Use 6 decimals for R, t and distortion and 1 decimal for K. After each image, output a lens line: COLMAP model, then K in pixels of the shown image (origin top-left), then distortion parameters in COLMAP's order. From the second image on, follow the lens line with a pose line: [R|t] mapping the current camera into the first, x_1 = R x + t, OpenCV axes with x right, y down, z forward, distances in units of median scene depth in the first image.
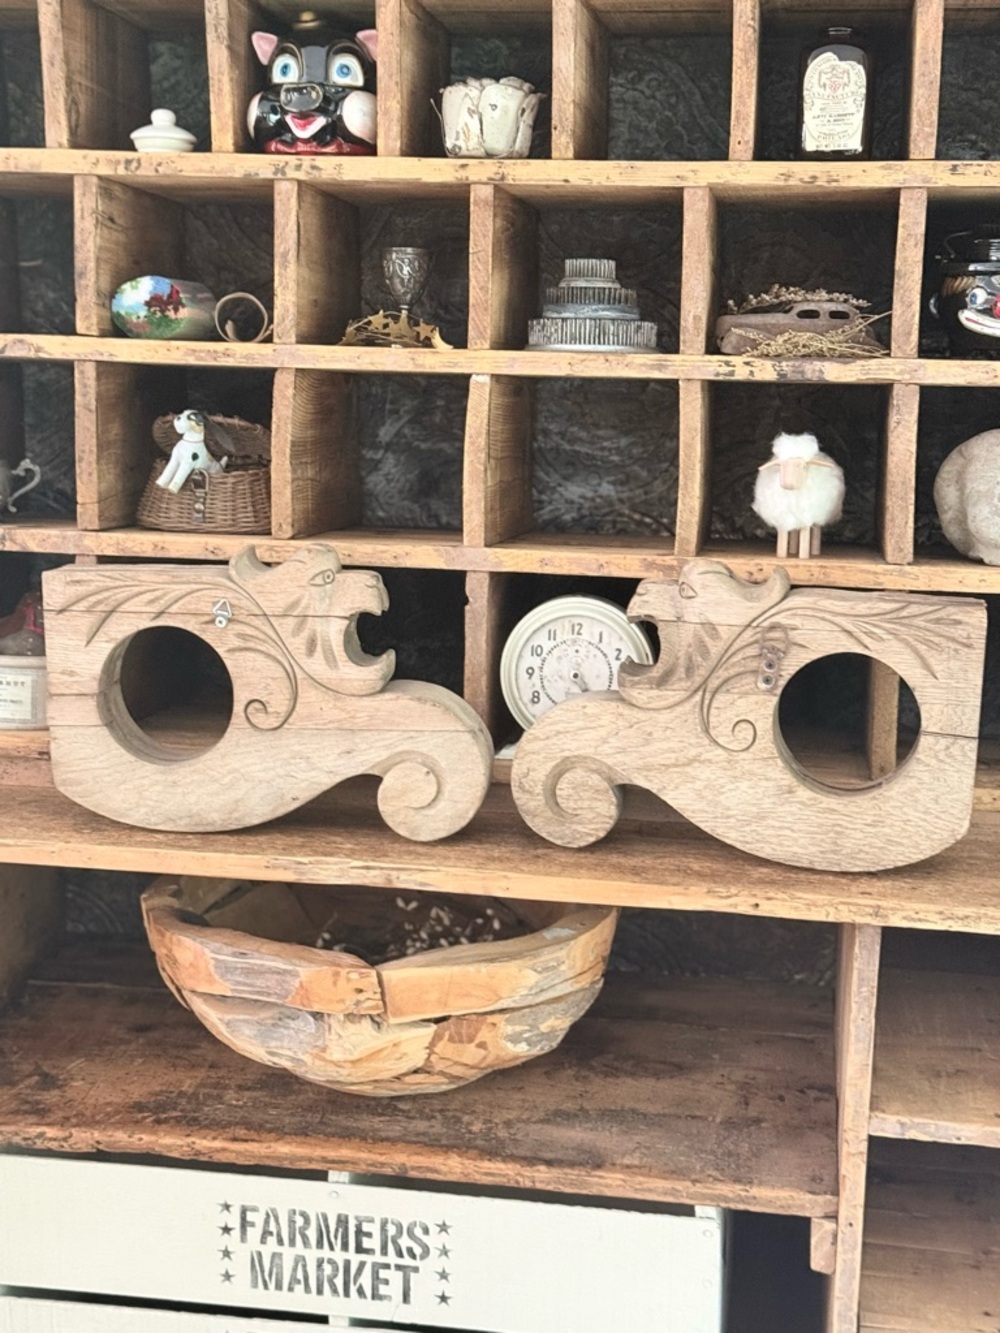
lens RADIAL K [[2202.7, 0, 500.0], [0, 2202.7, 666.5], [0, 0, 1]] dist [0.116822, -0.130057]
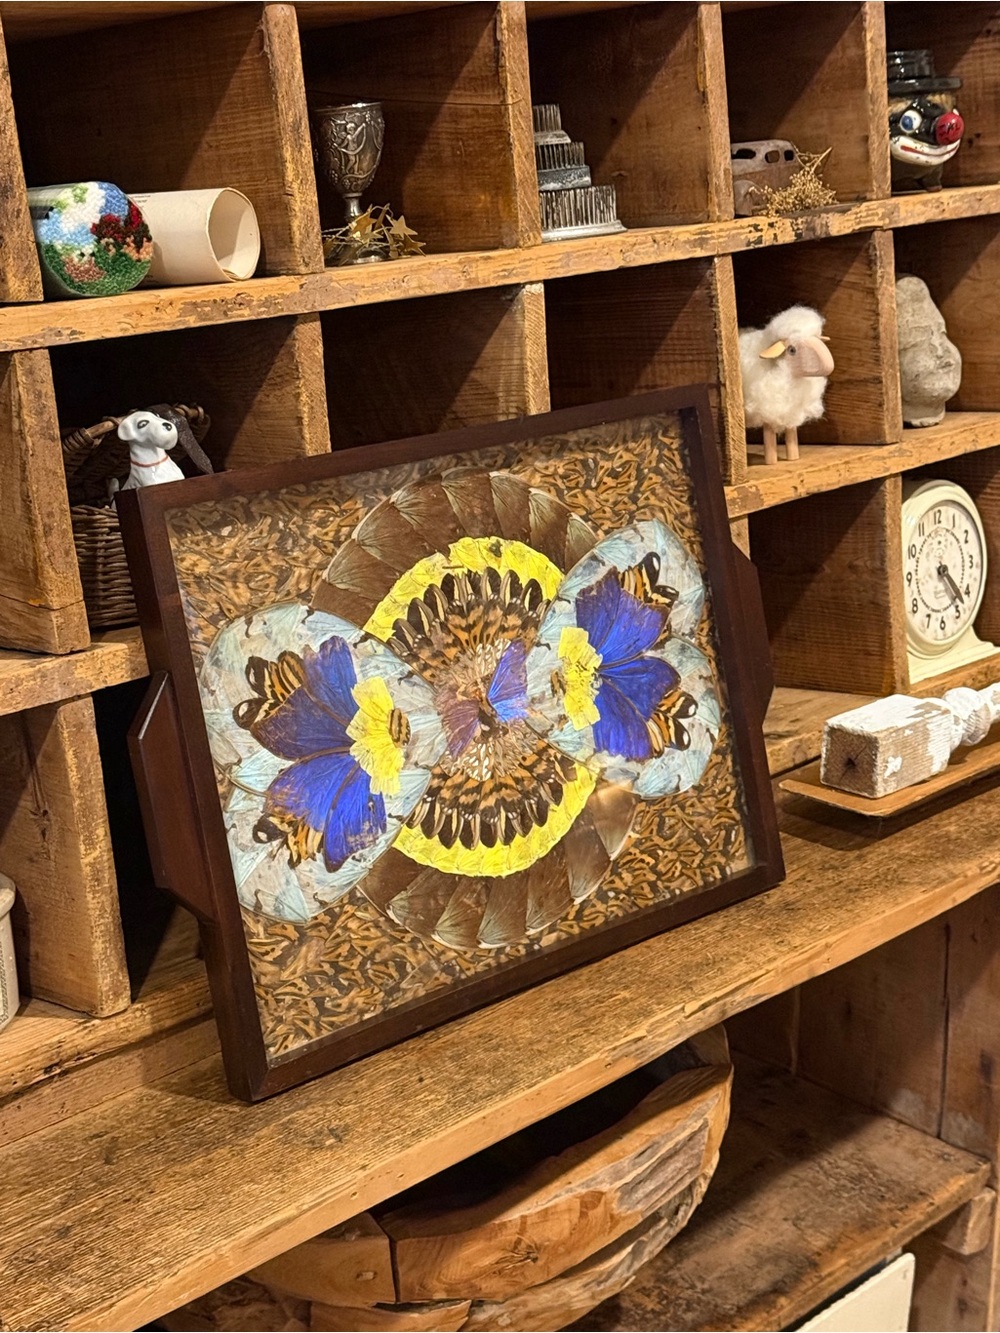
lens RADIAL K [[2202.7, 0, 500.0], [0, 2202.7, 666.5], [0, 0, 1]] dist [0.116822, -0.130057]
pose [[0.559289, -0.255286, 0.788685, -0.593362], [0.209354, 0.964059, 0.163590, -0.133038], [-0.802101, 0.073620, 0.592633, 0.614490]]
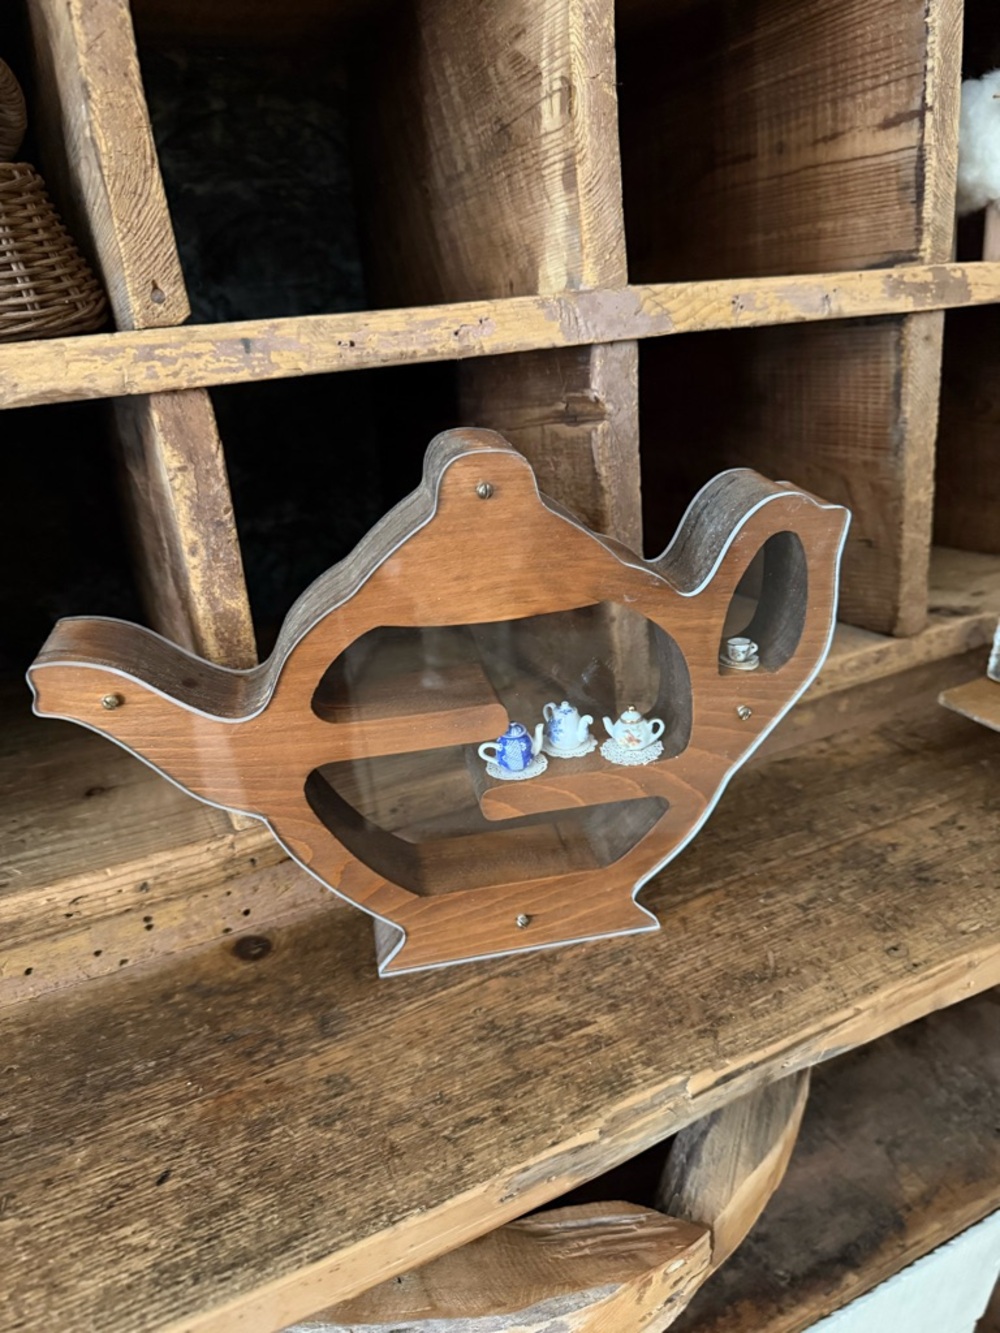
lens RADIAL K [[974.6, 0, 488.6], [0, 974.6, 667.7], [0, 0, 1]] dist [-0.021028, 0.000697]
pose [[0.808628, -0.287824, 0.513107, -0.161796], [0.185317, 0.952370, 0.242177, -0.033086], [-0.558372, -0.100744, 0.823451, 0.855542]]
